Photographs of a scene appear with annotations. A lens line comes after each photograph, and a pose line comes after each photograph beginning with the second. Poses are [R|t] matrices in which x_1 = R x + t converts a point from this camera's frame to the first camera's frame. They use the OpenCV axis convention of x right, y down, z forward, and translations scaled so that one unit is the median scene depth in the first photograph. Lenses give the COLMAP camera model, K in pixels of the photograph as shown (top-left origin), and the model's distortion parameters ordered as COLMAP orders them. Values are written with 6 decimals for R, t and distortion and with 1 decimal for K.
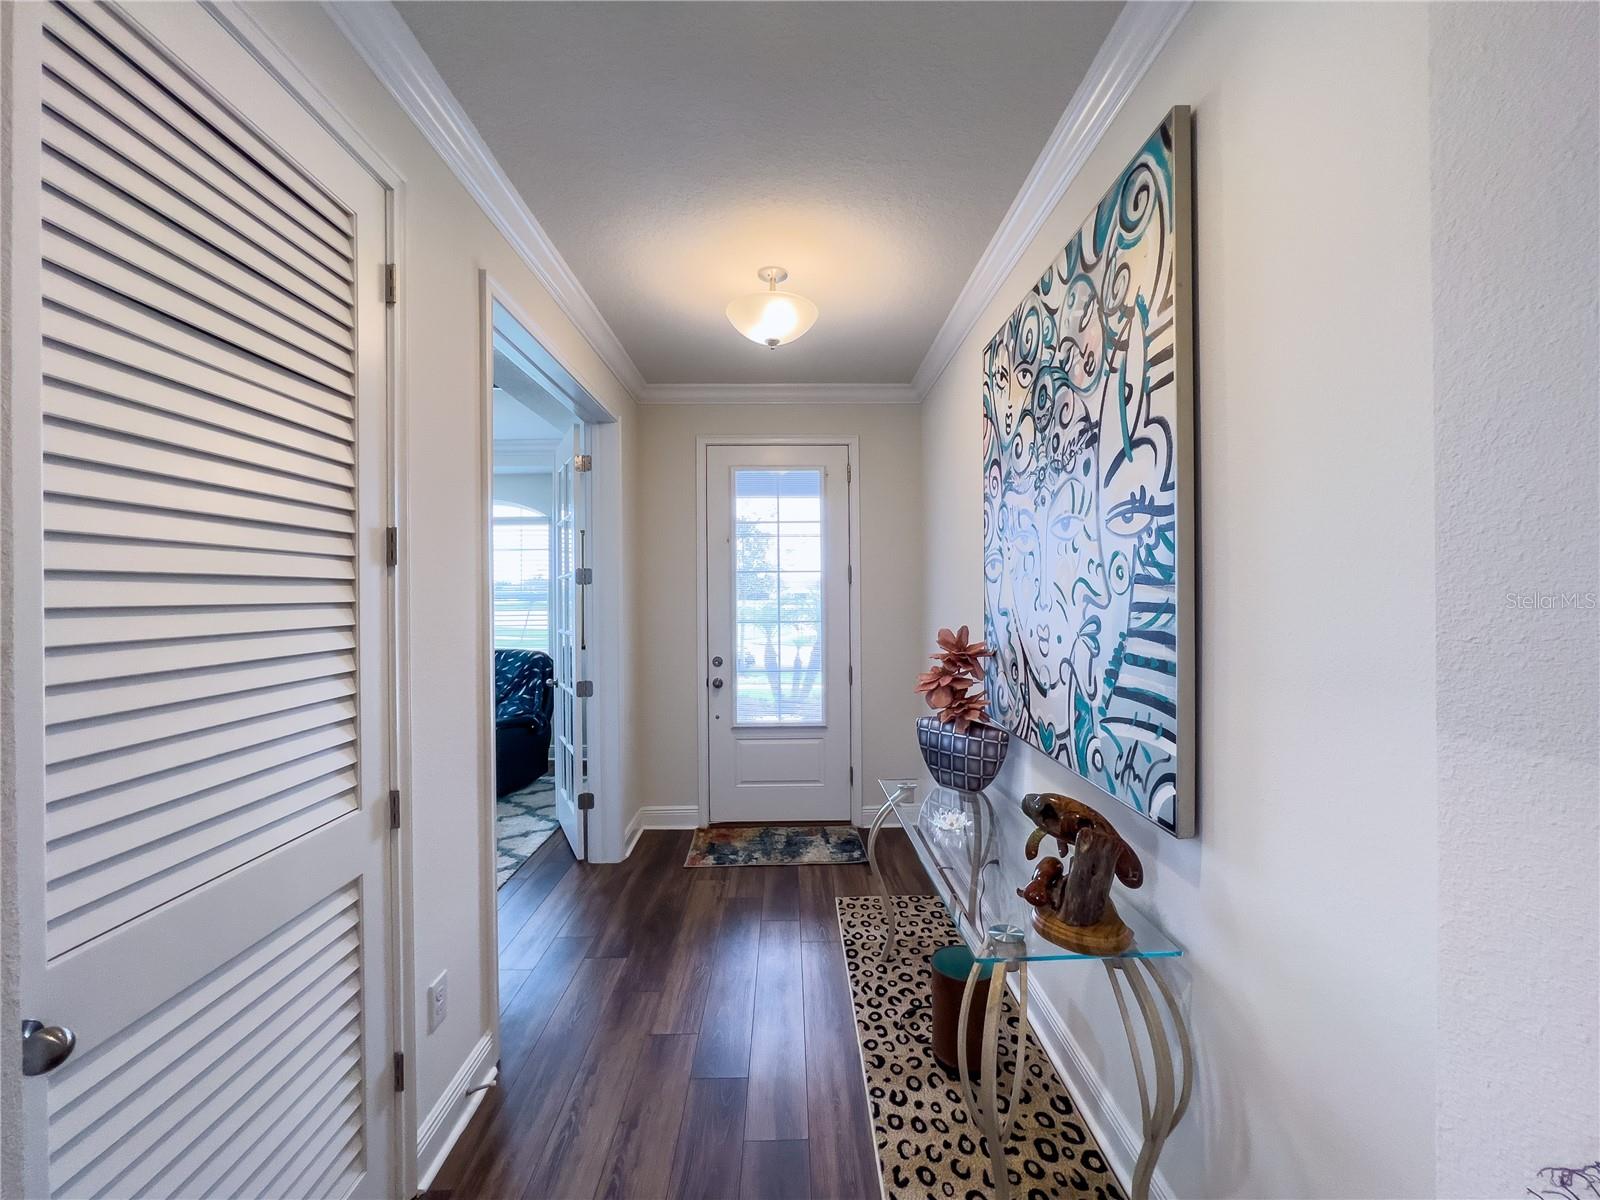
lens RADIAL K [[658.1, 0, 797.7], [0, 658.1, 591.5], [0, 0, 1]] dist [-0.023745, 0.011161]
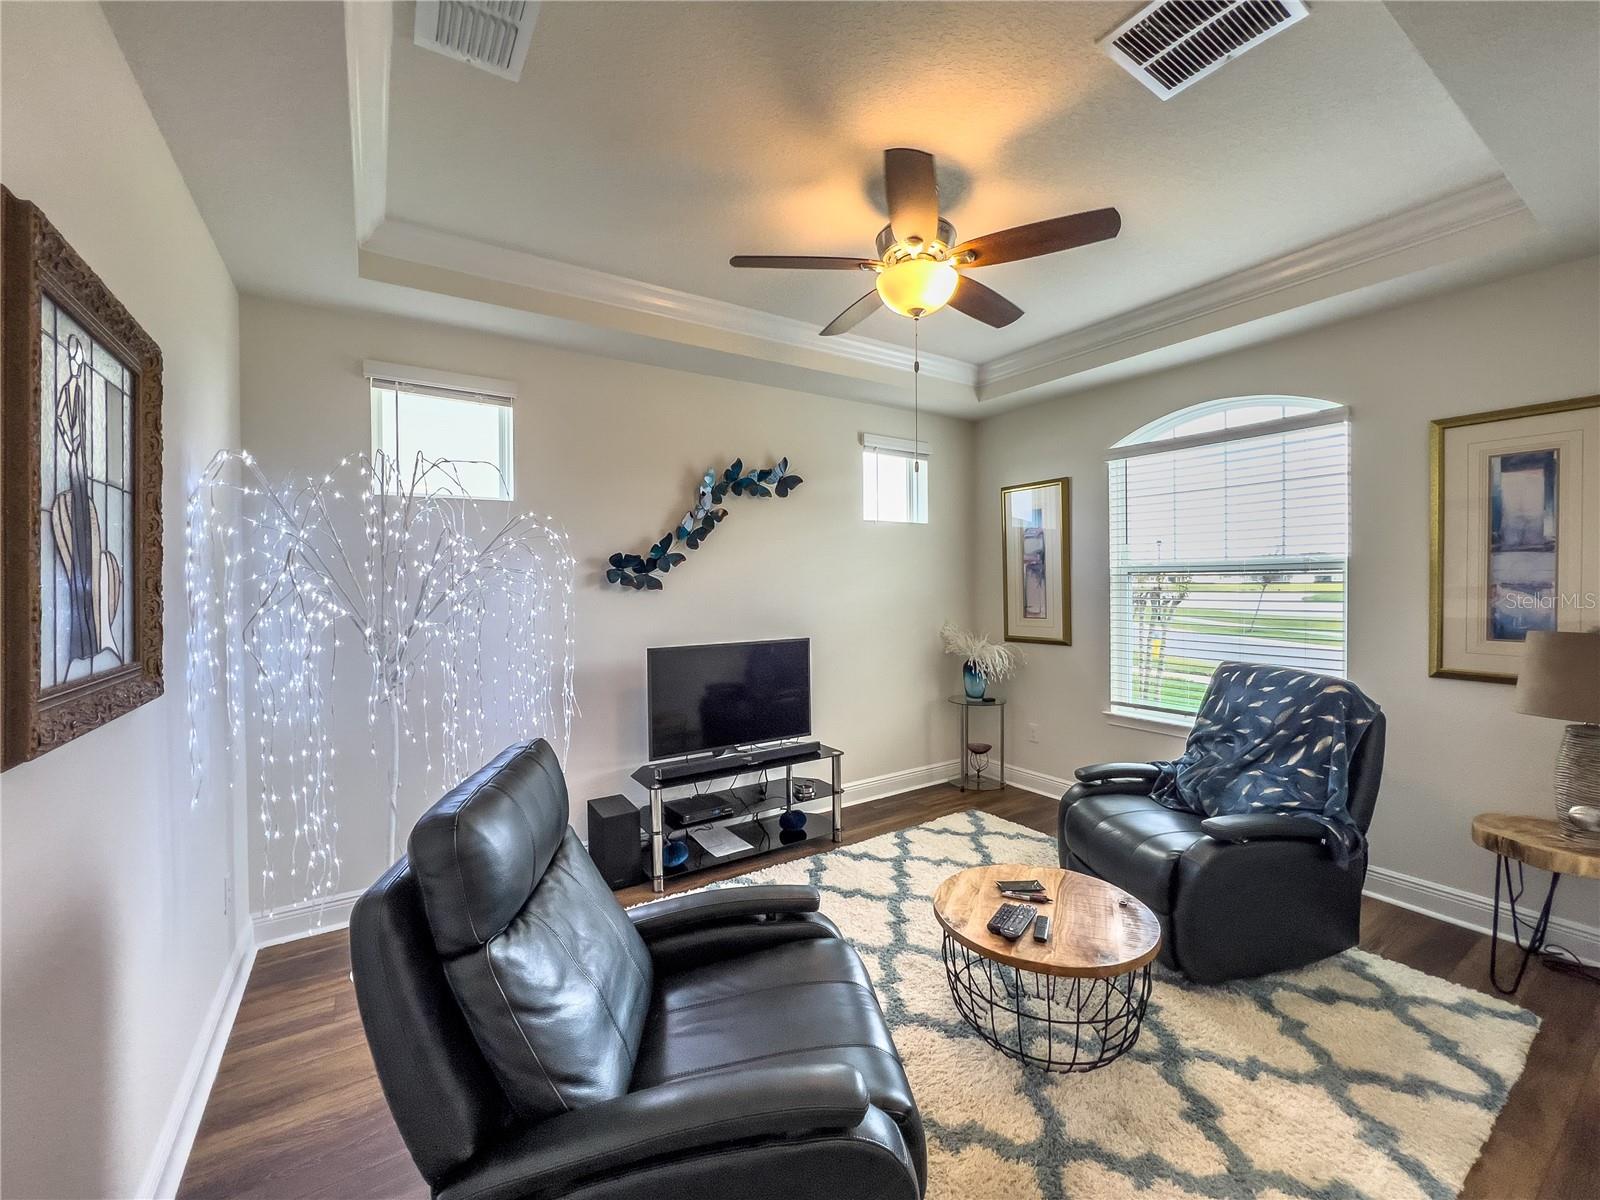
lens RADIAL K [[658.1, 0, 797.7], [0, 658.1, 591.5], [0, 0, 1]] dist [-0.023745, 0.011161]
pose [[0.531377, 0.009679, -0.847080, -0.226965], [0.008632, 0.999821, 0.016839, 0.019174], [0.847091, -0.016260, 0.531199, 0.470320]]
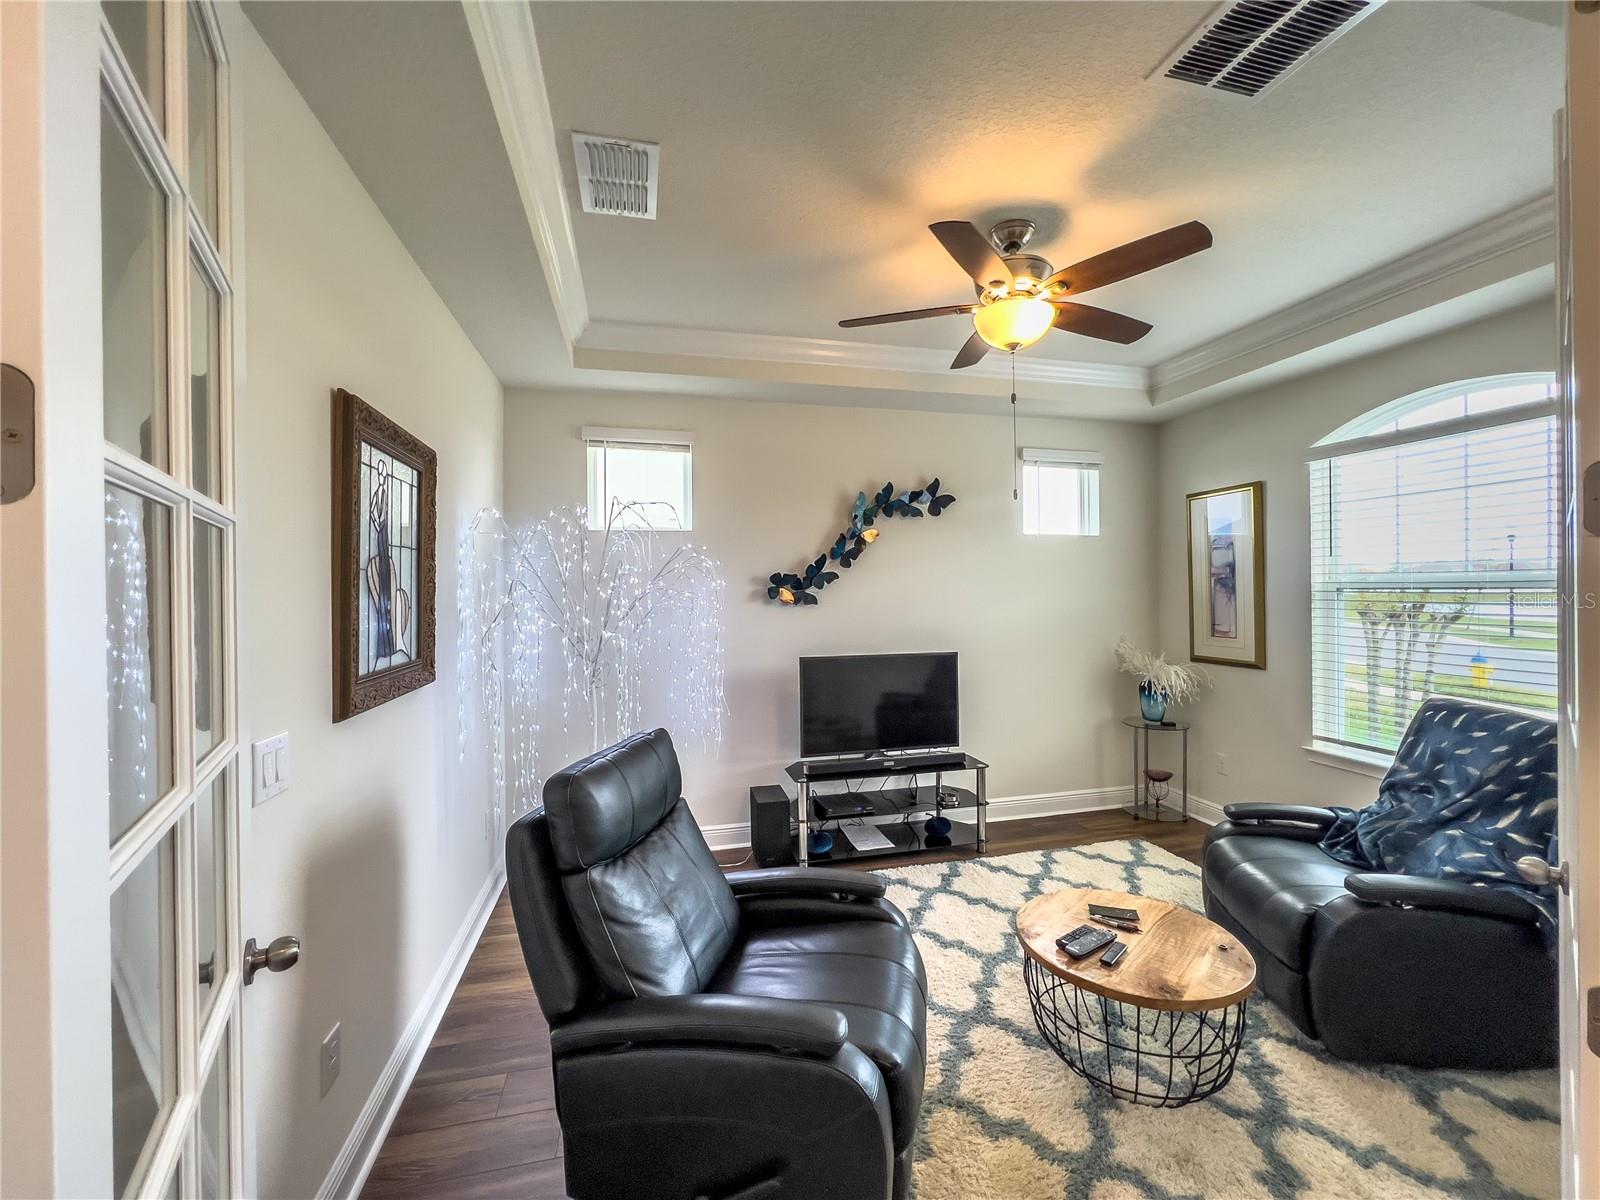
lens RADIAL K [[658.1, 0, 797.7], [0, 658.1, 591.5], [0, 0, 1]] dist [-0.023745, 0.011161]
pose [[0.214518, 0.005381, -0.976705, -0.135925], [0.008745, 0.999934, 0.007430, 0.005787], [0.976681, -0.010136, 0.214457, 0.531589]]
